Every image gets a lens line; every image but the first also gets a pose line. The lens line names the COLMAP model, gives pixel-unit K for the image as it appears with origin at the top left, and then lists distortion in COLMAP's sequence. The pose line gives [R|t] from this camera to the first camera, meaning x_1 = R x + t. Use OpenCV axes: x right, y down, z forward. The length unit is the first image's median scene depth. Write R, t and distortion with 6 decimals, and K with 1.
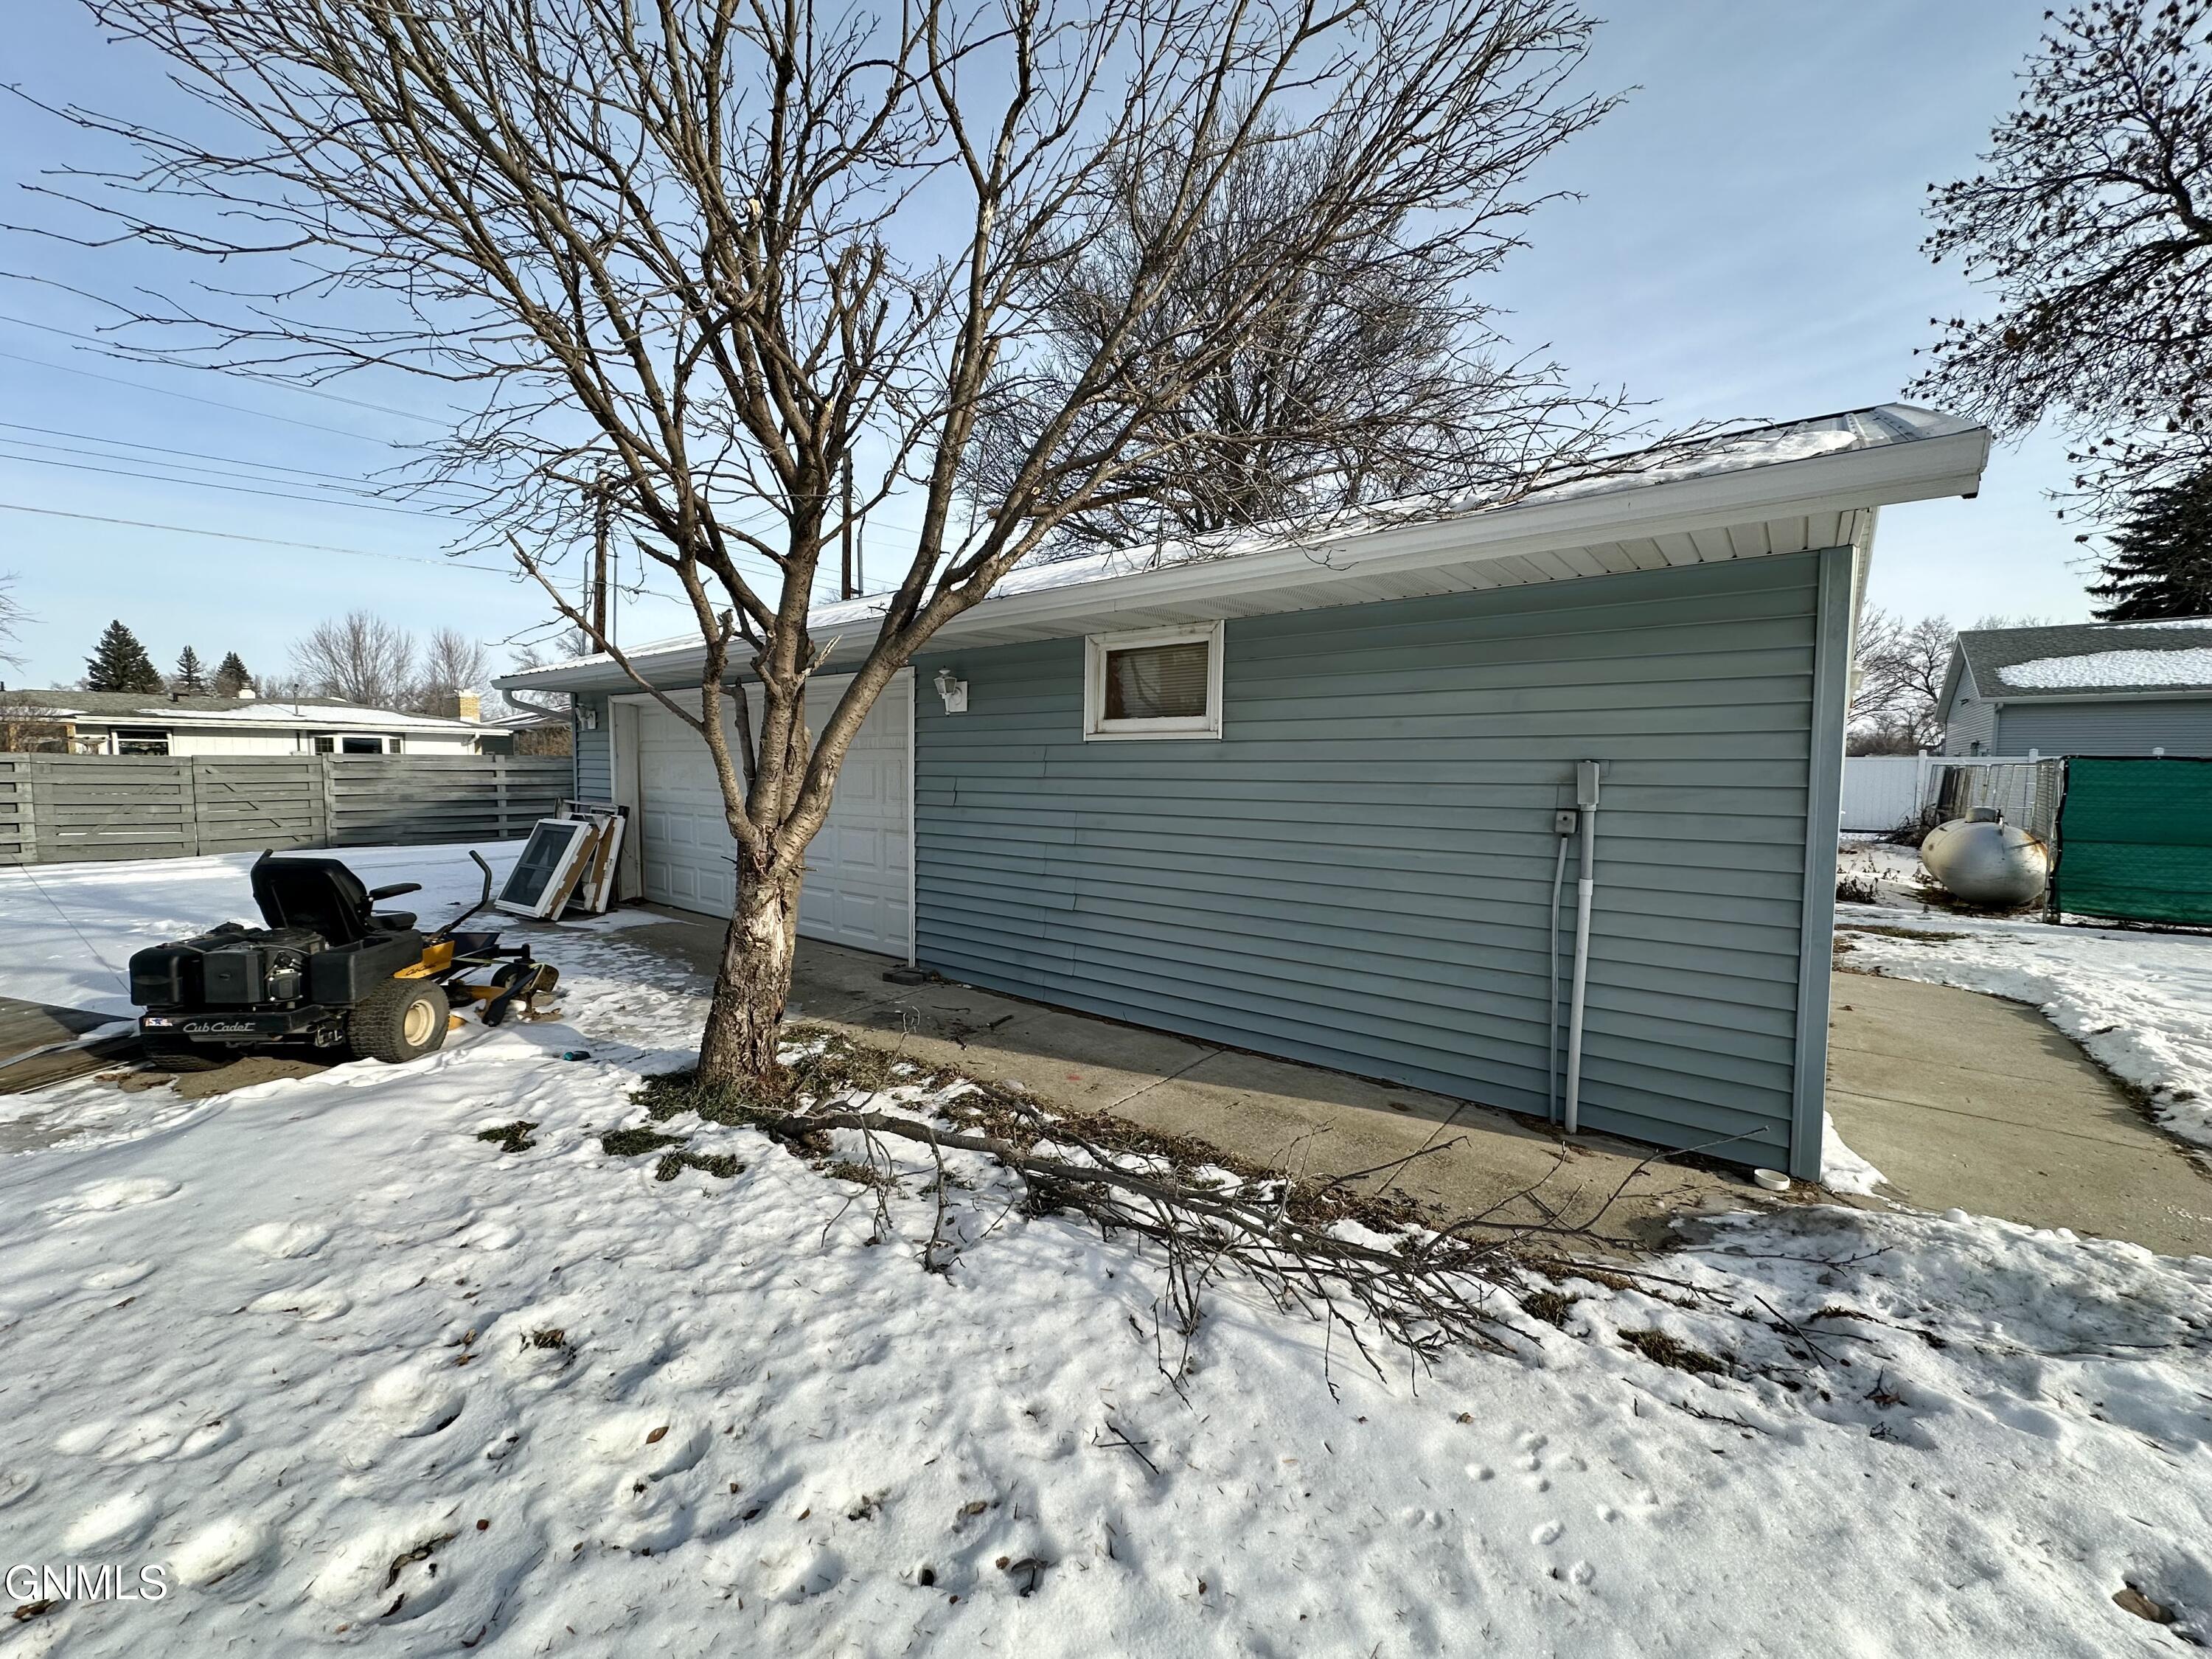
lens RADIAL K [[891.8, 0, 1106.6], [0, 891.8, 822.4], [0, 0, 1]] dist [0.014105, -0.000124]
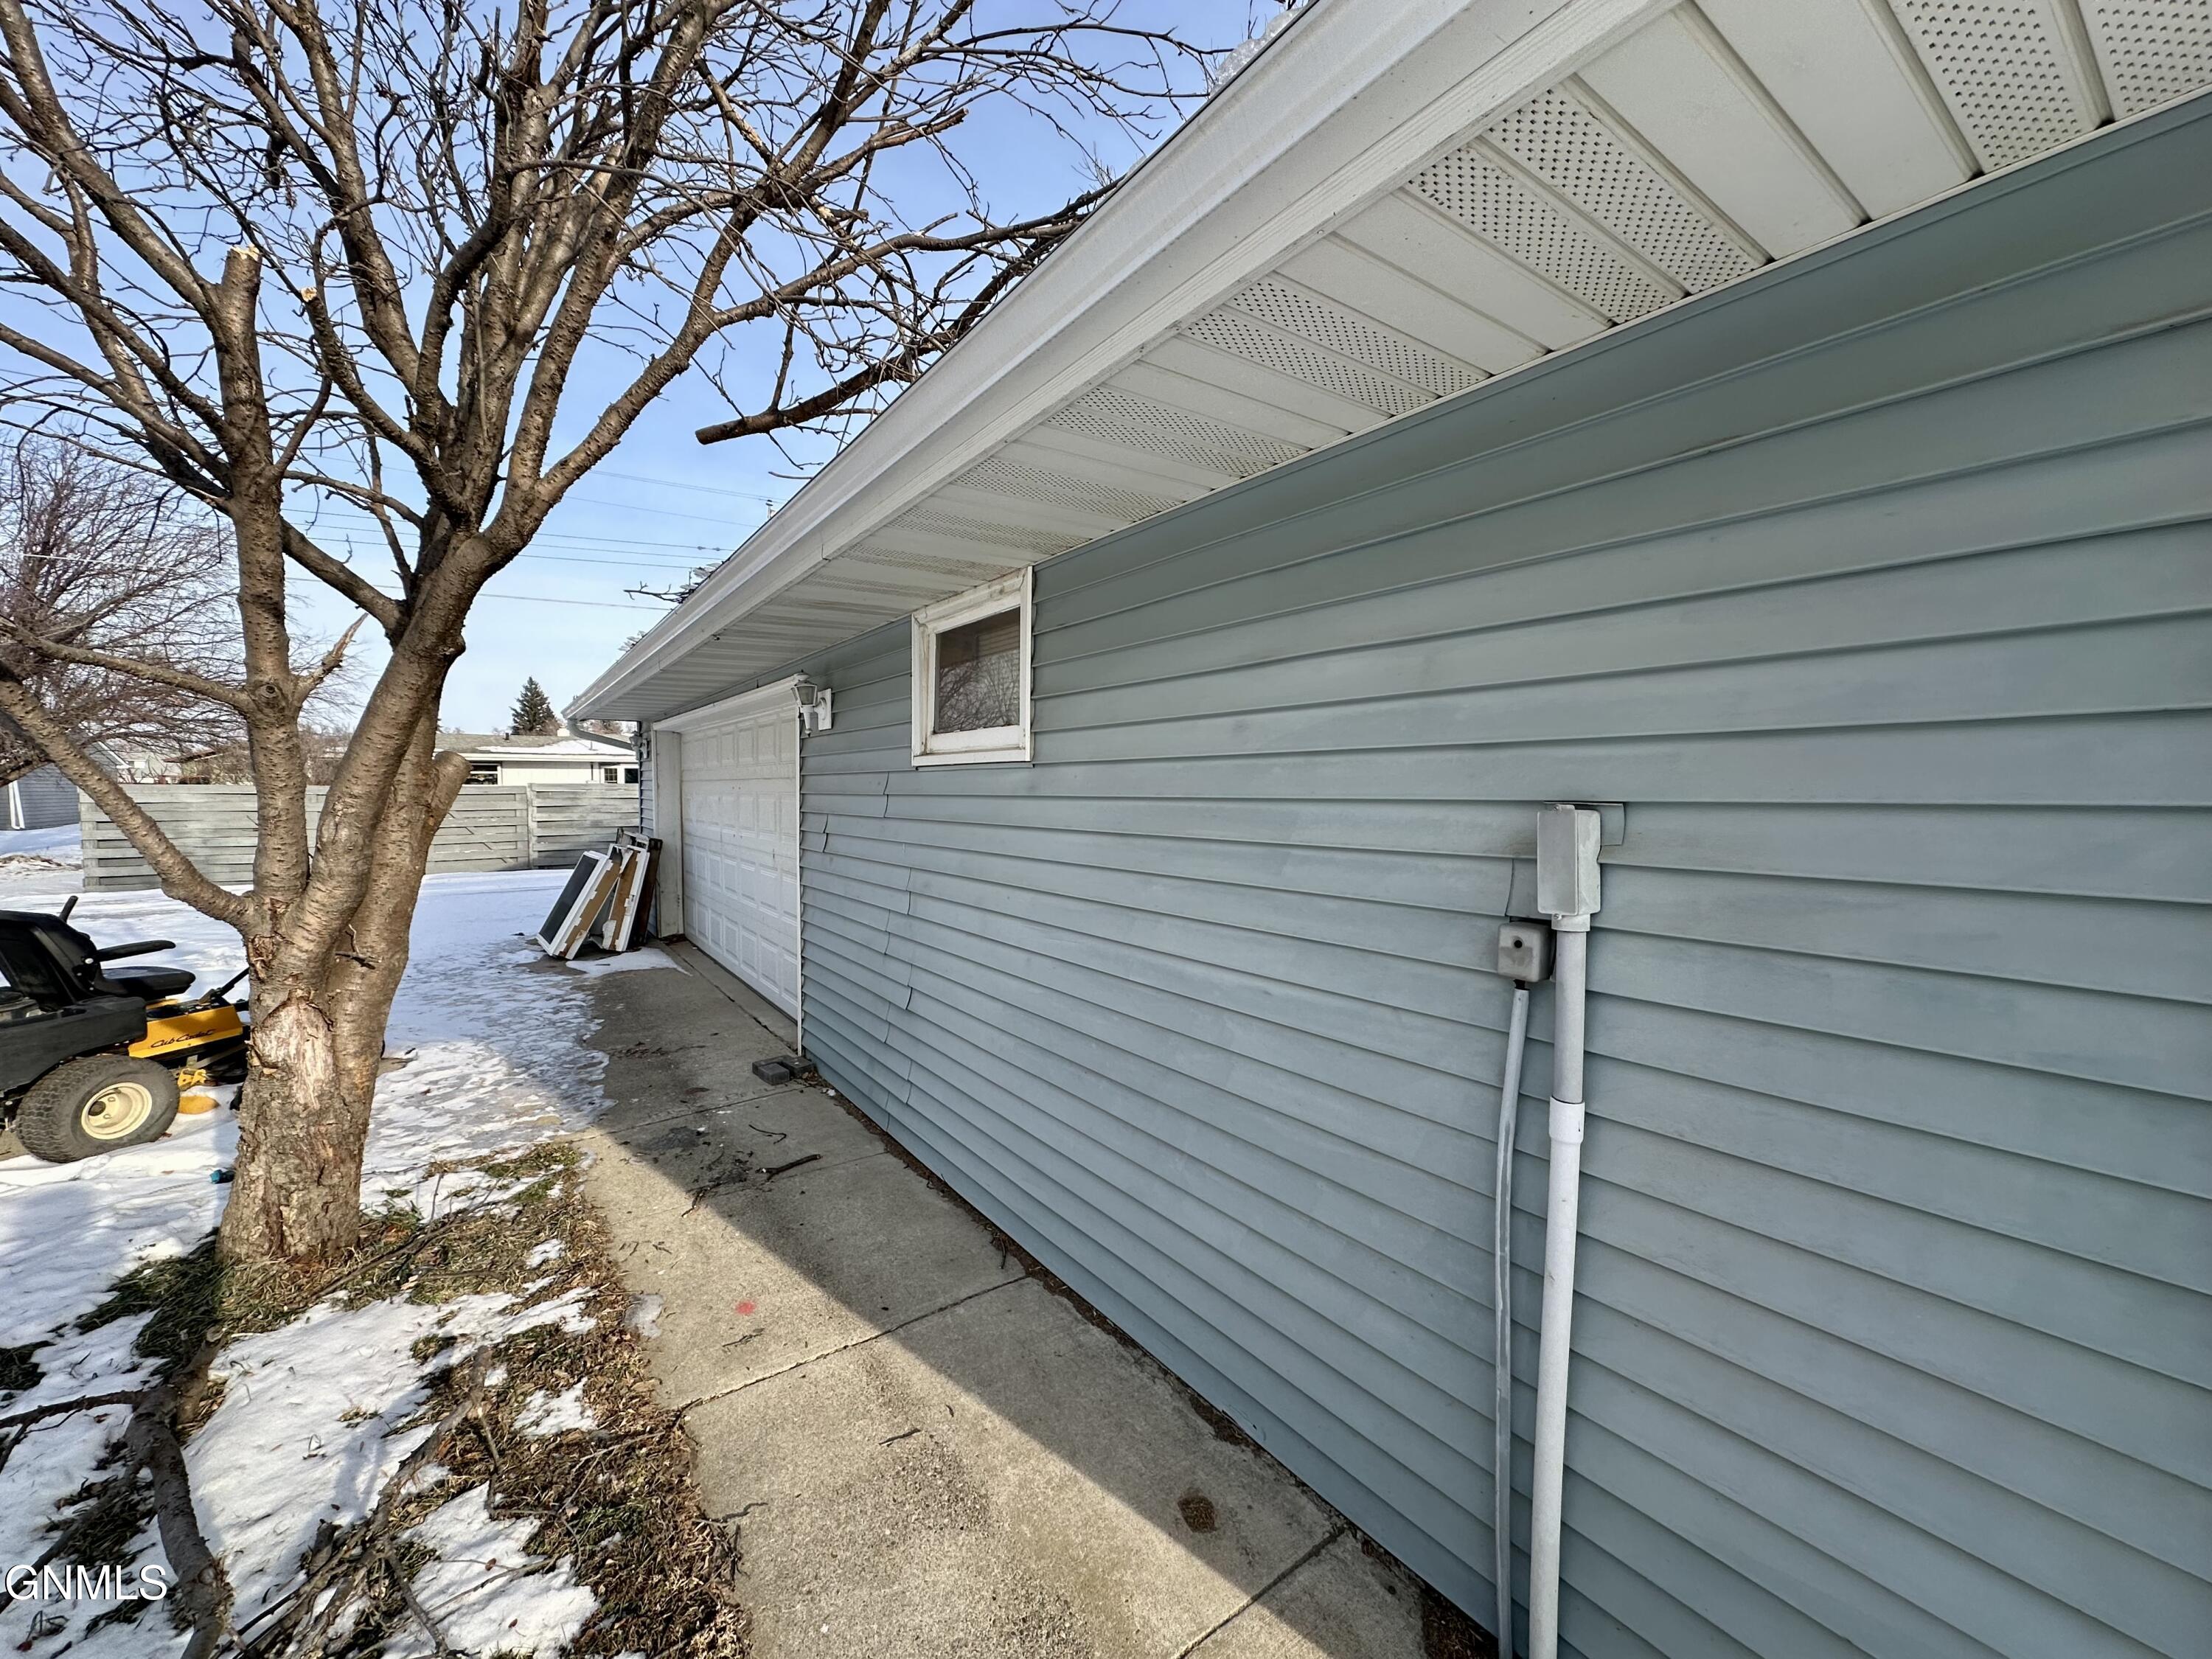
lens RADIAL K [[891.8, 0, 1105.8], [0, 891.8, 831.4], [0, 0, 1]] dist [0.014105, -0.000124]
pose [[0.962449, 0.009589, -0.271292, 0.347201], [-0.013960, 0.999802, -0.014187, -0.037935], [0.271102, 0.017442, 0.962393, 0.430718]]
